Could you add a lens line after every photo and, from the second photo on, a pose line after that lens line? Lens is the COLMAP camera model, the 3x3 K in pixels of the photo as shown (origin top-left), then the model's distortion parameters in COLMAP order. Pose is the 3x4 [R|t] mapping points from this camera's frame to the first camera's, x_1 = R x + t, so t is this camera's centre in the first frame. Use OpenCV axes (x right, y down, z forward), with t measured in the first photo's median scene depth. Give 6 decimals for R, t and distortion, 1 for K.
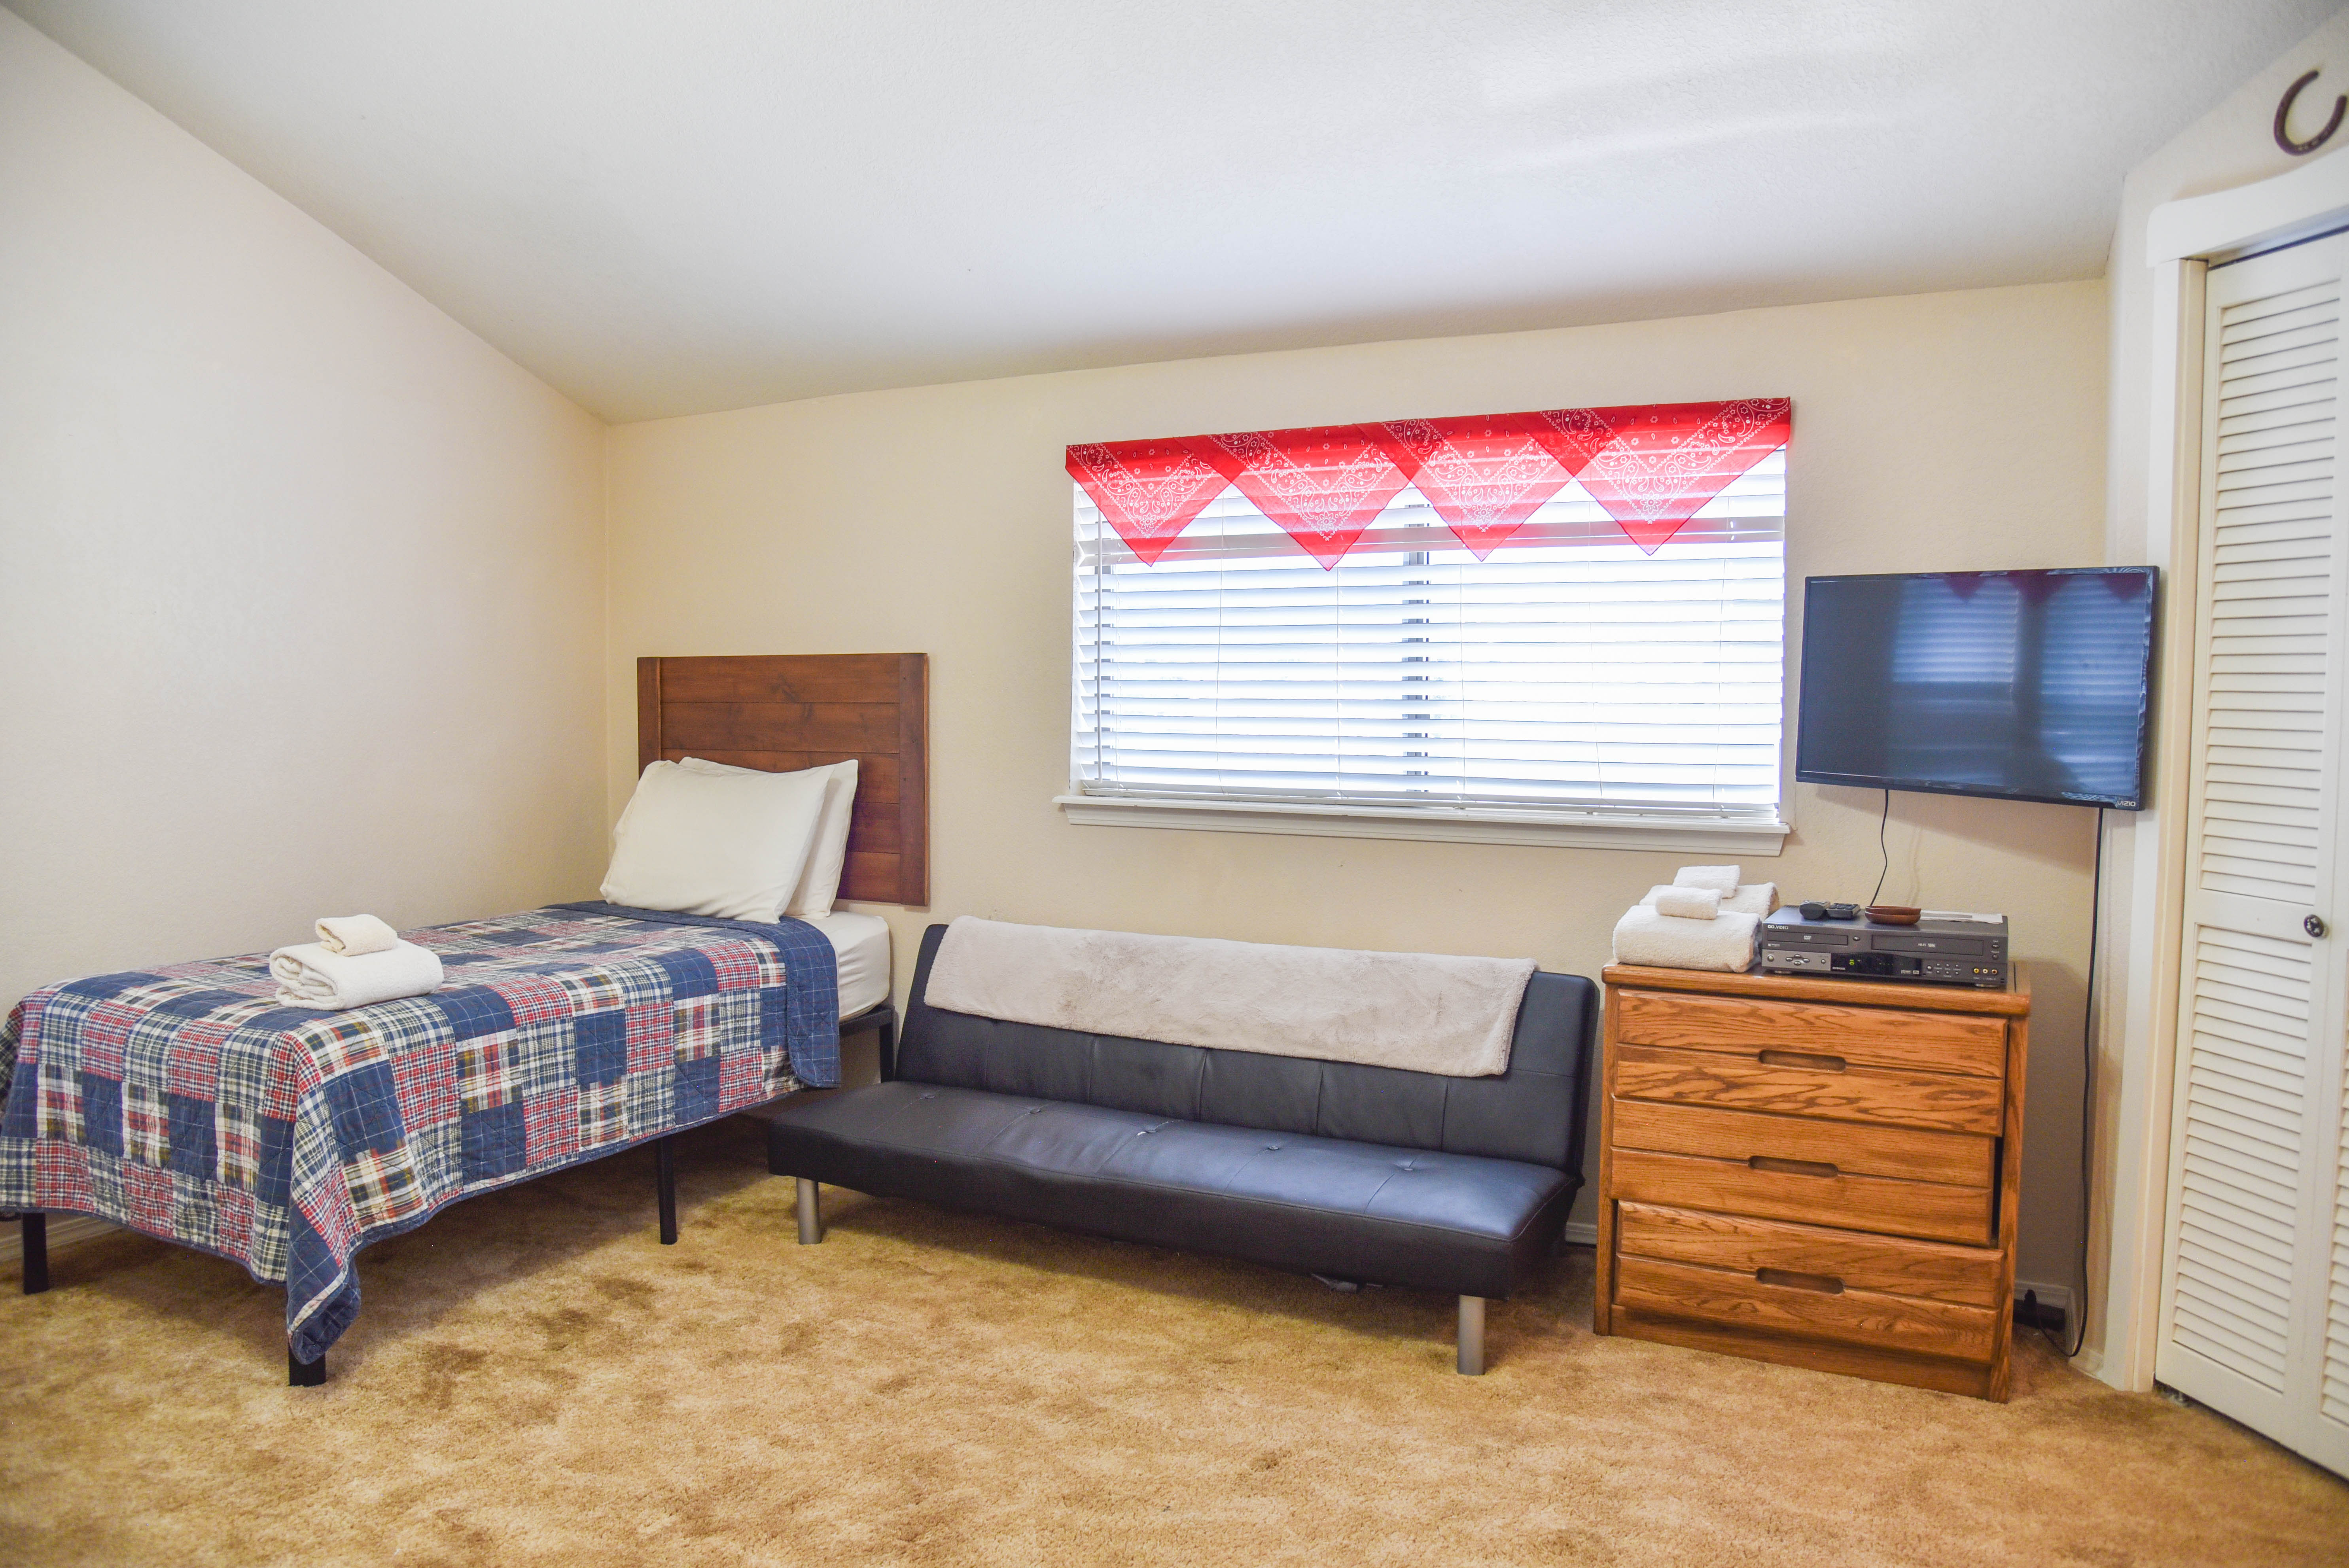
lens RADIAL K [[1664.9, 0, 1172.6], [0, 1664.9, 788.3], [0, 0, 1]] dist [-0.030083, 0.006614]
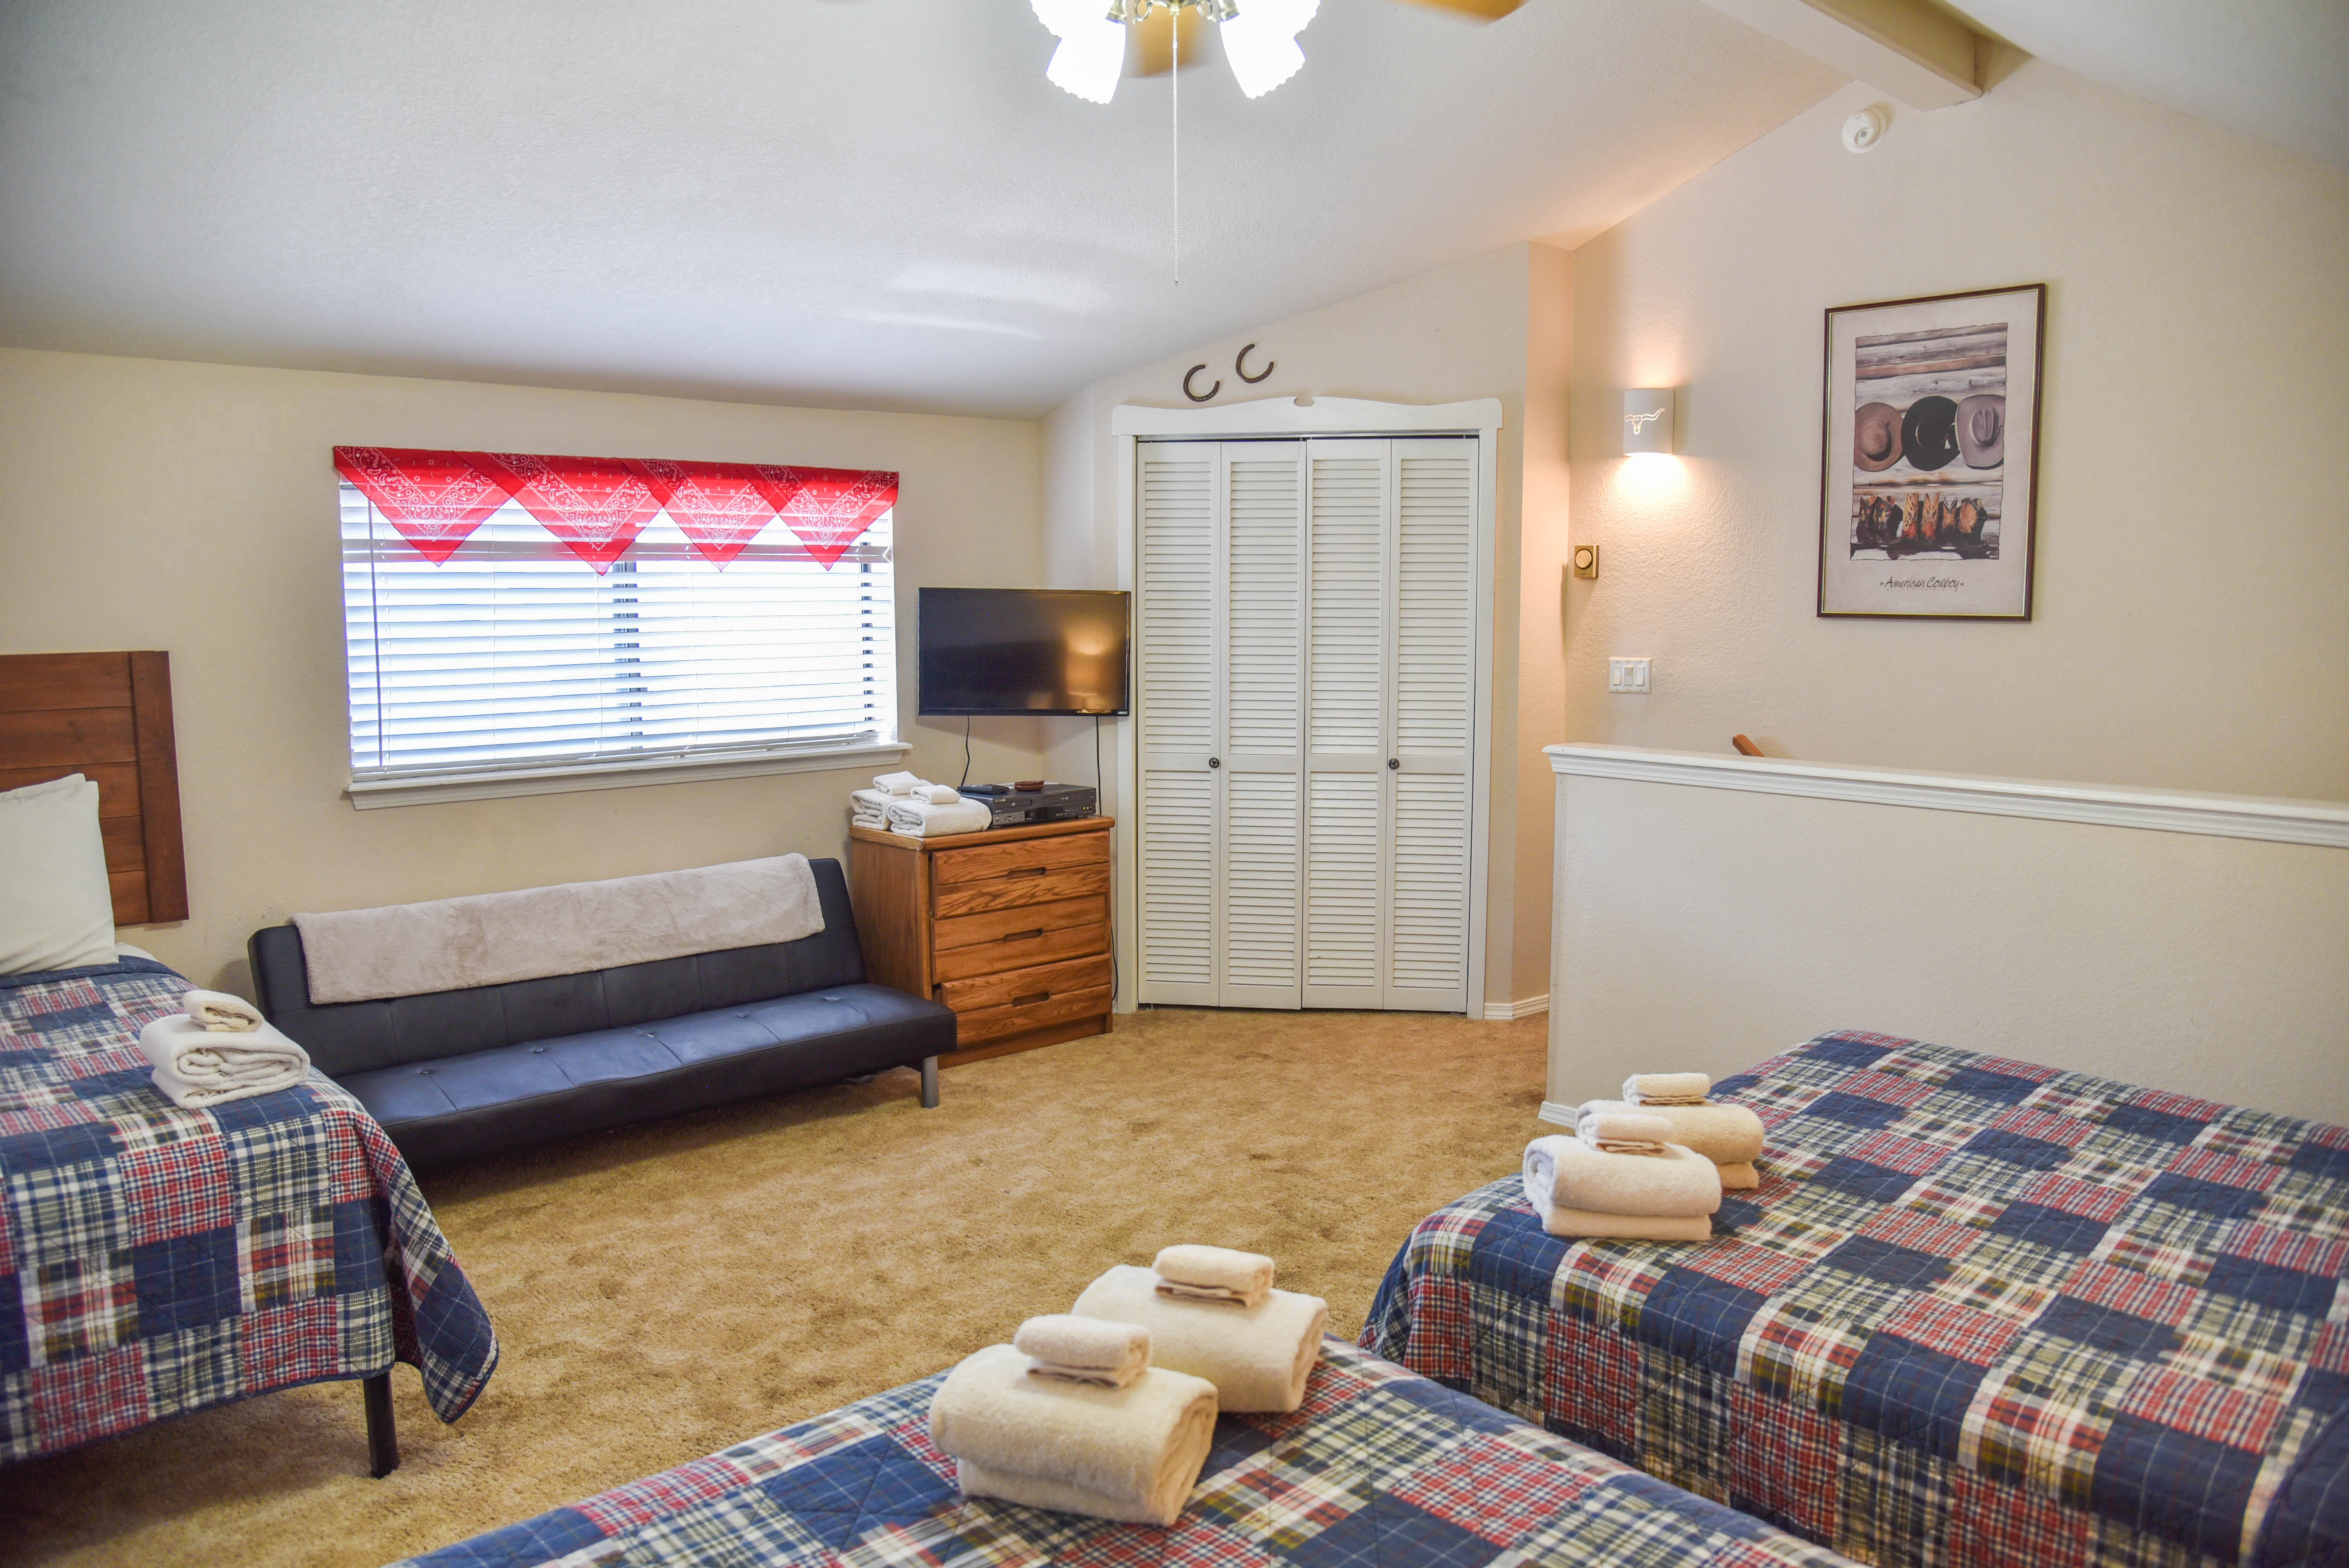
lens RADIAL K [[1665.0, 0, 1171.5], [0, 1665.0, 783.7], [0, 0, 1]] dist [-0.030083, 0.006614]
pose [[0.379353, -0.110170, 0.918670, -0.954960], [0.065989, 0.993579, 0.091904, -0.066384], [-0.922896, 0.025758, 0.384187, 0.151267]]
